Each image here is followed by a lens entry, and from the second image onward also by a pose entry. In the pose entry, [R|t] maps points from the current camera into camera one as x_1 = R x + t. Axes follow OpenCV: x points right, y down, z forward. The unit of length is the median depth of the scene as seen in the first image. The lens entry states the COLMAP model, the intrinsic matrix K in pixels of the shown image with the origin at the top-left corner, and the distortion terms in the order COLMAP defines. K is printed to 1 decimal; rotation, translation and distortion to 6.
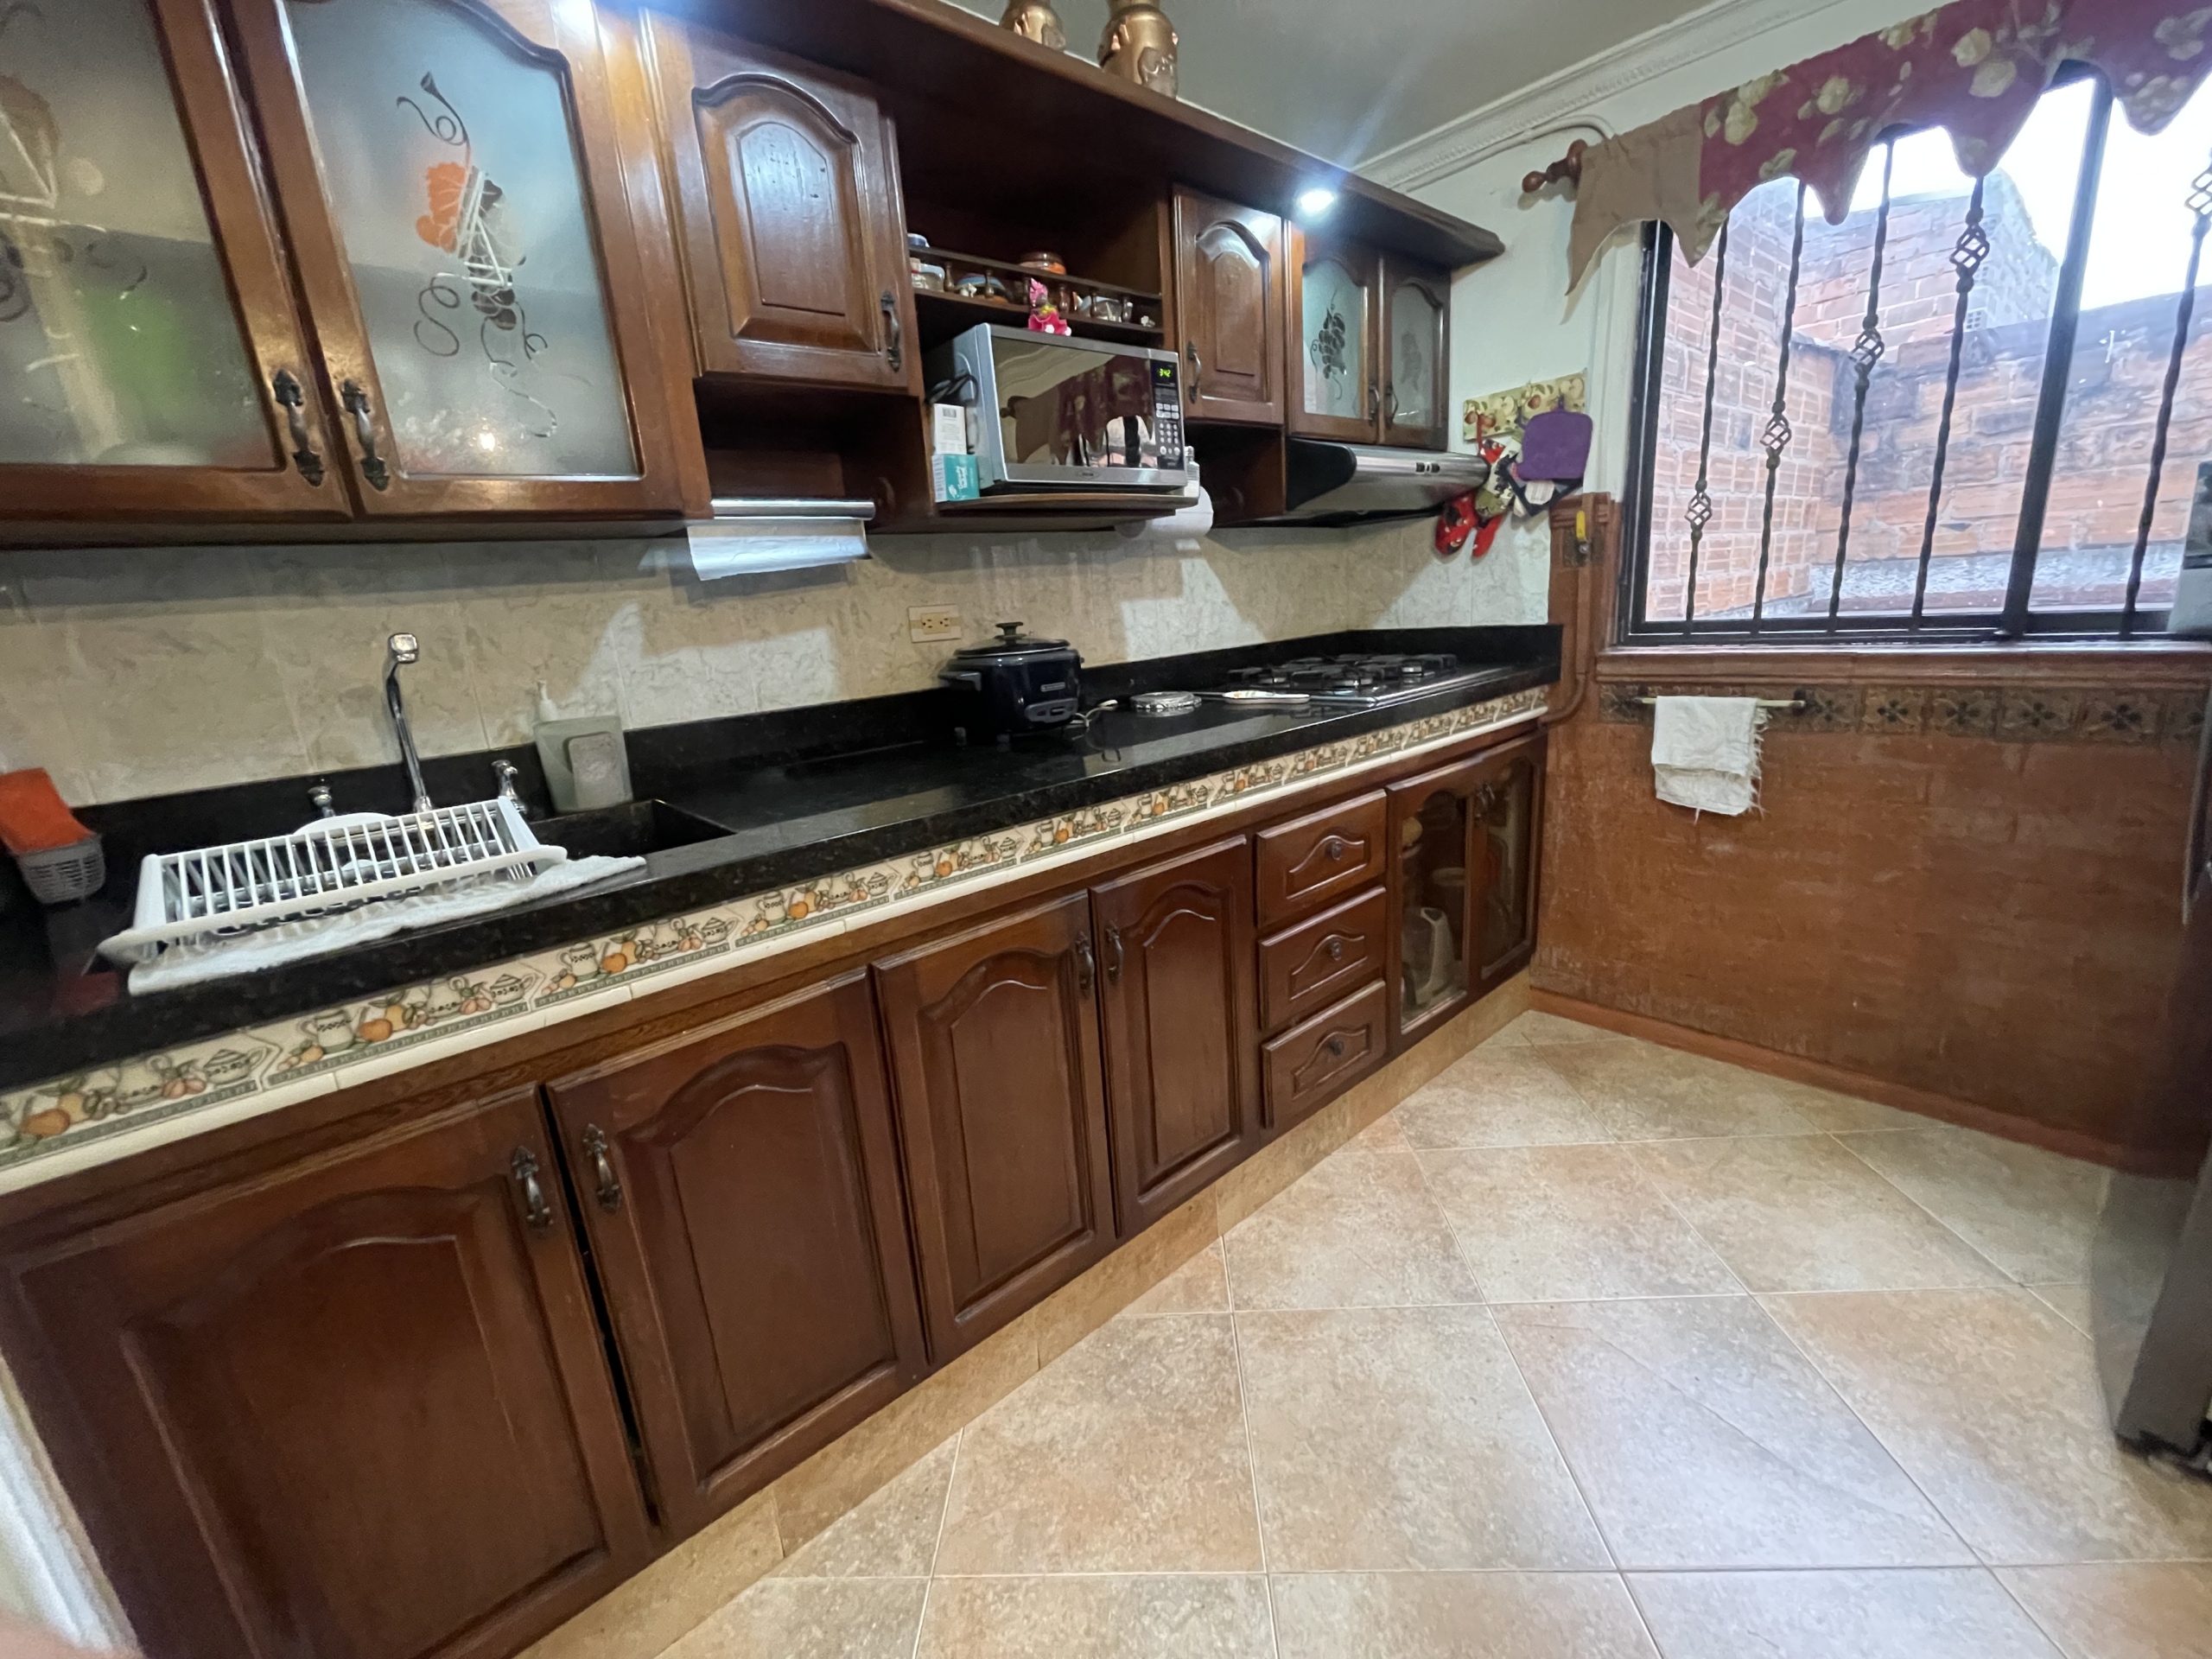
lens RADIAL K [[895.8, 0, 1099.5], [0, 895.8, 830.8], [0, 0, 1]] dist [-0.004346, 0.002287]
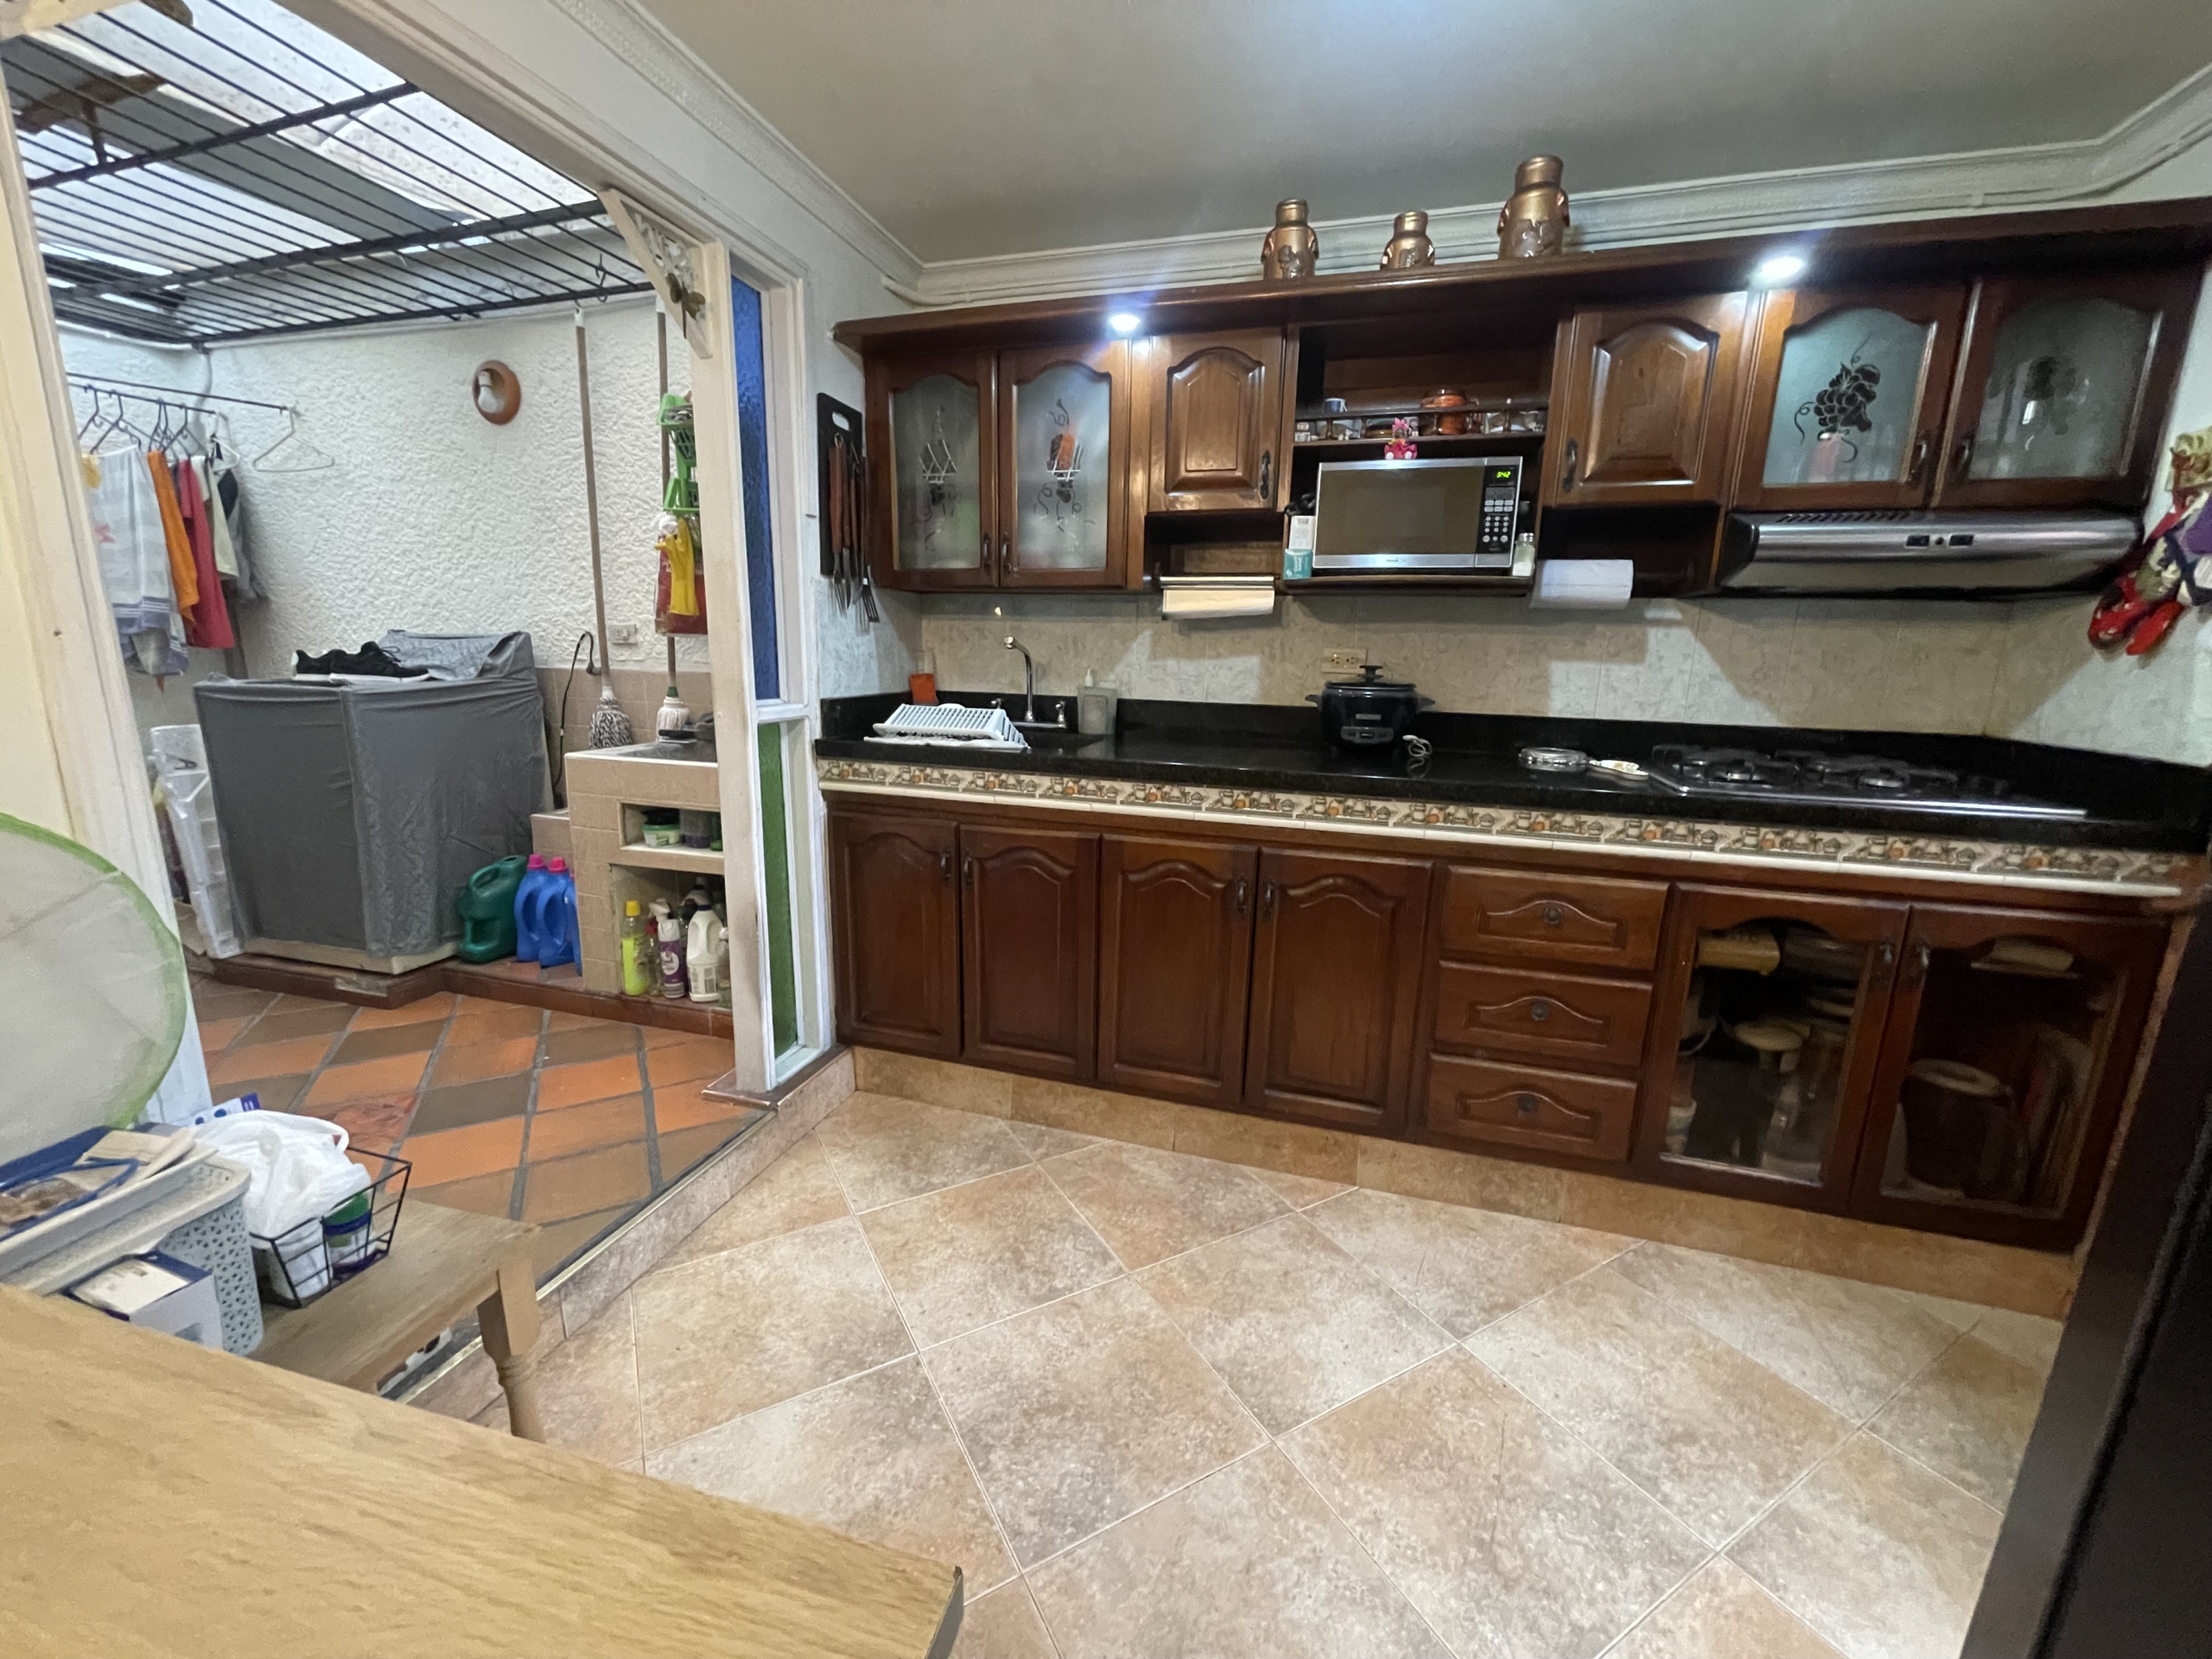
lens RADIAL K [[895.8, 0, 1098.0], [0, 895.8, 830.1], [0, 0, 1]] dist [-0.004346, 0.002287]
pose [[0.525498, 0.260433, -0.809955, 0.871340], [-0.274608, 0.952965, 0.128251, -0.065069], [0.805259, 0.155025, 0.572298, -0.041742]]
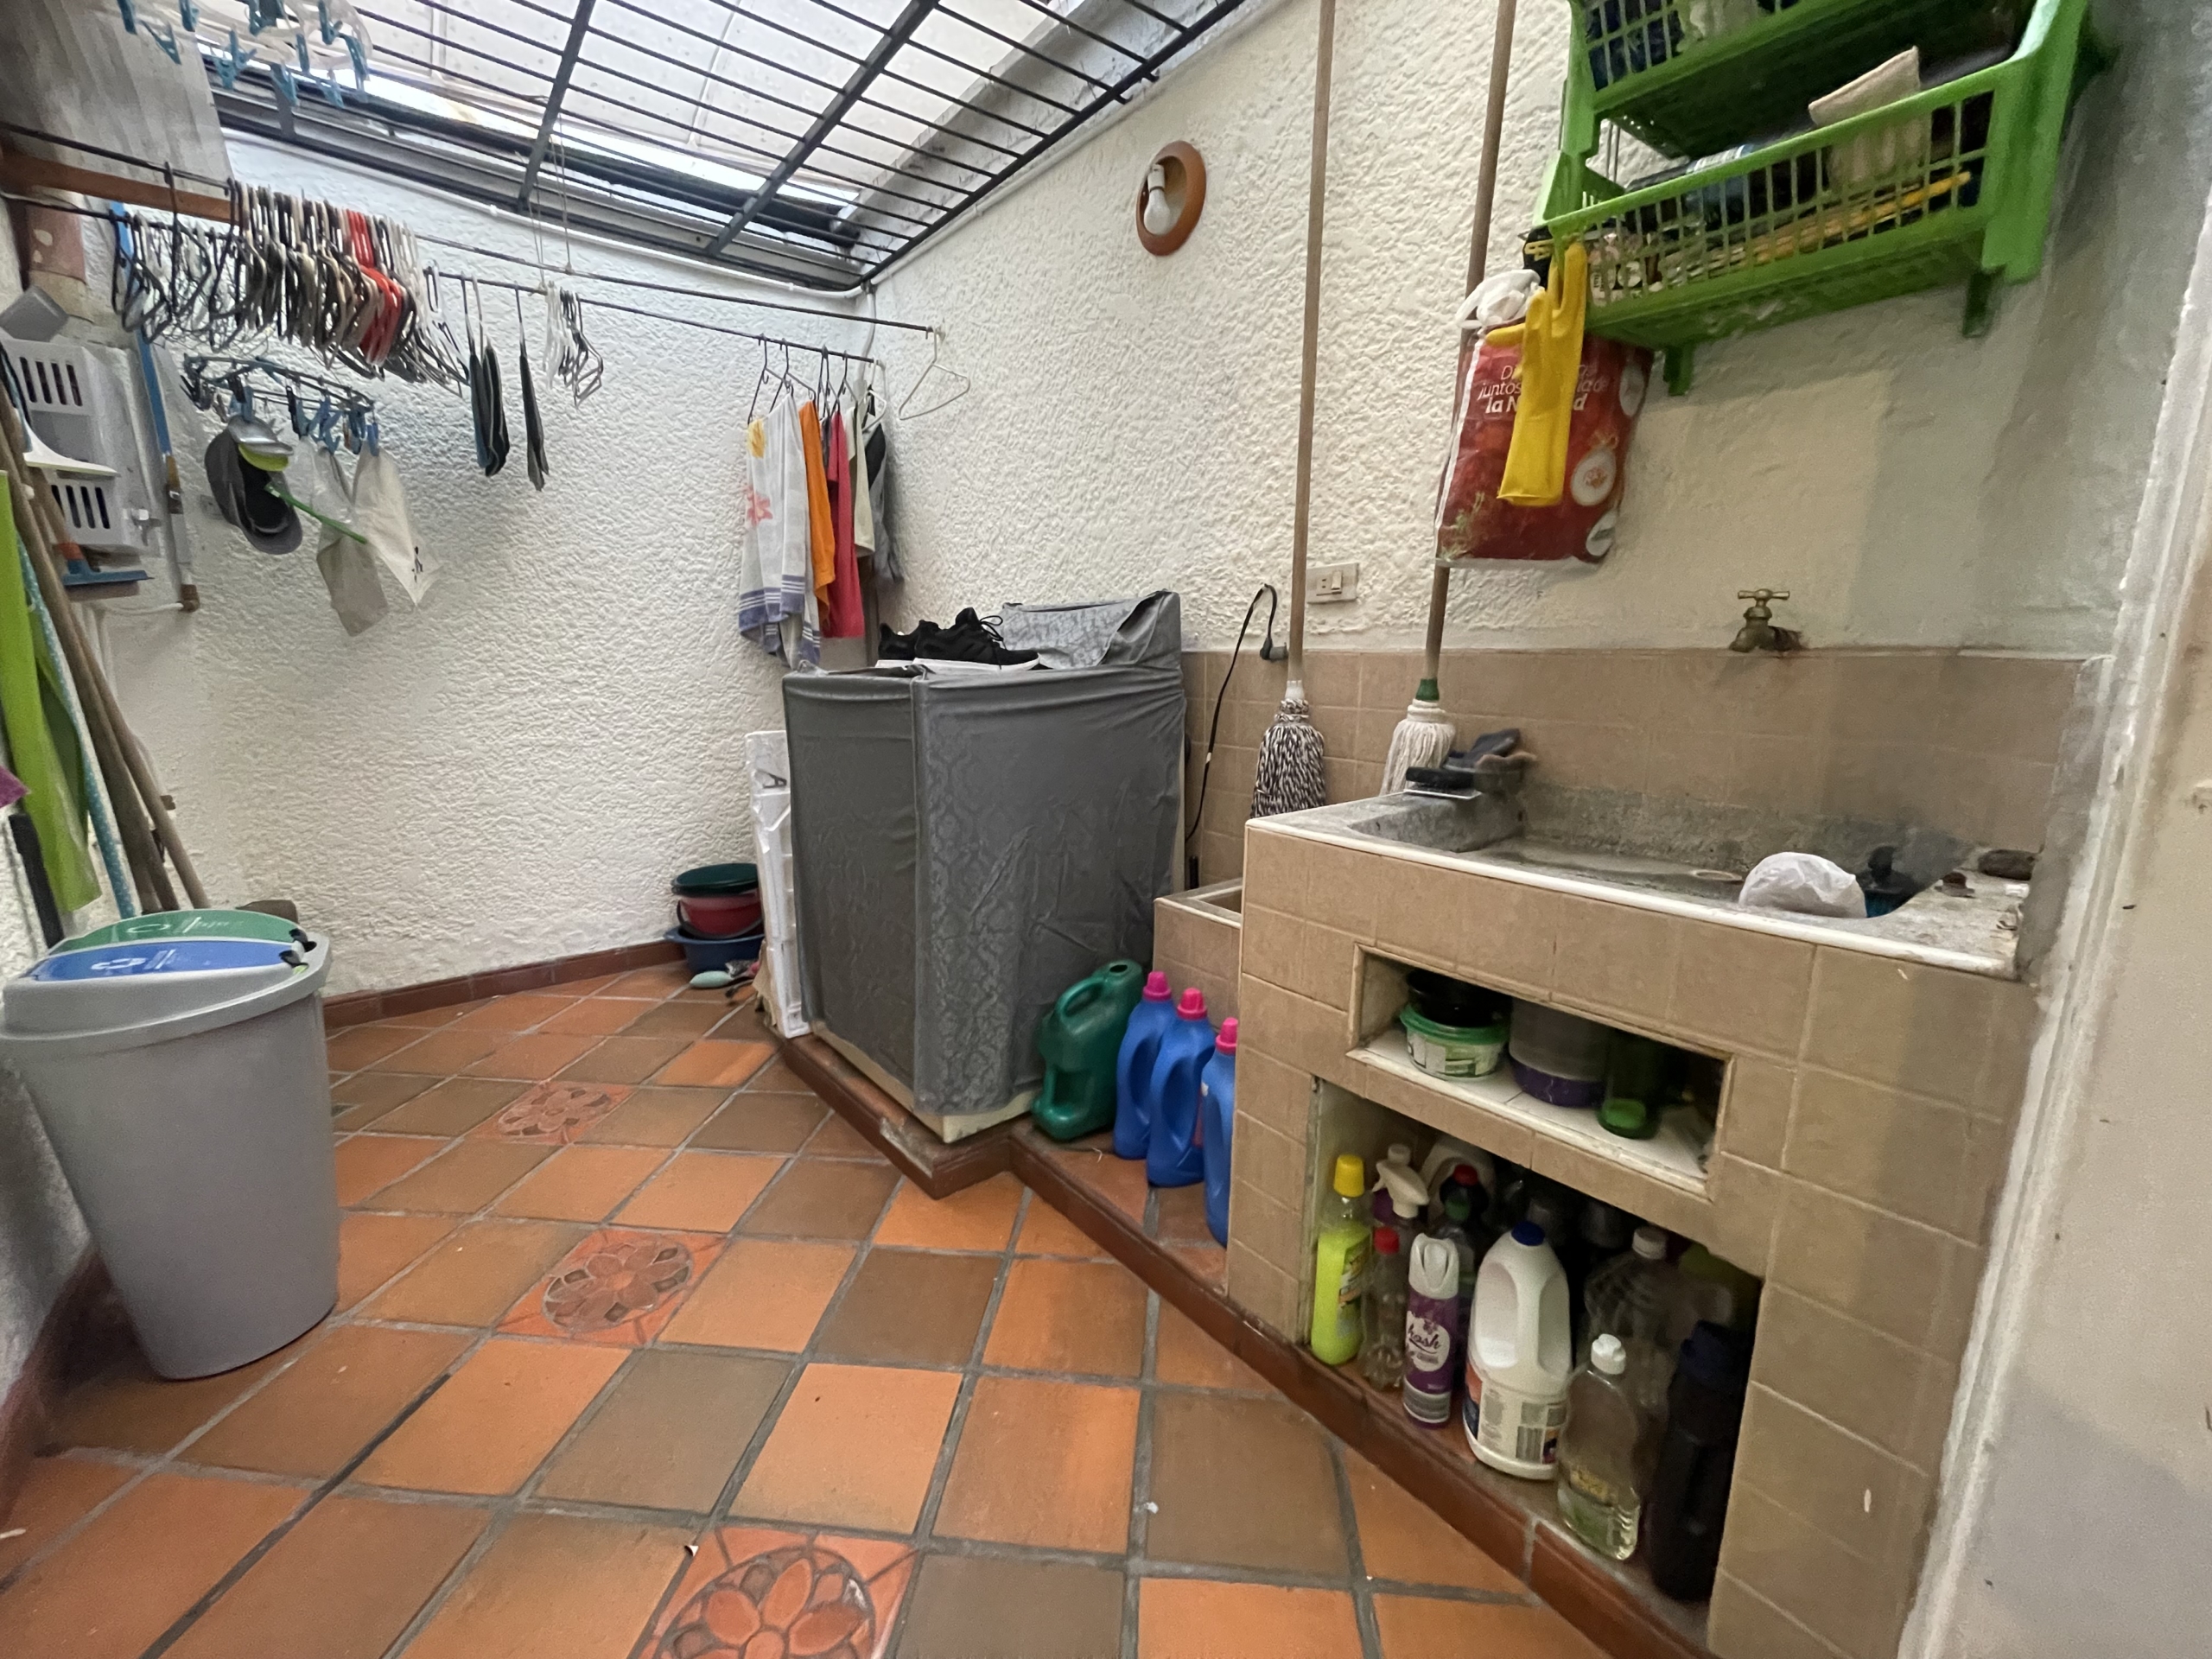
lens RADIAL K [[895.8, 0, 1105.3], [0, 895.8, 831.7], [0, 0, 1]] dist [-0.004346, 0.002287]
pose [[-0.030206, 0.281026, -0.959225, -0.236999], [-0.247962, 0.927557, 0.279556, 0.101017], [0.968299, 0.246296, 0.041666, -0.056564]]
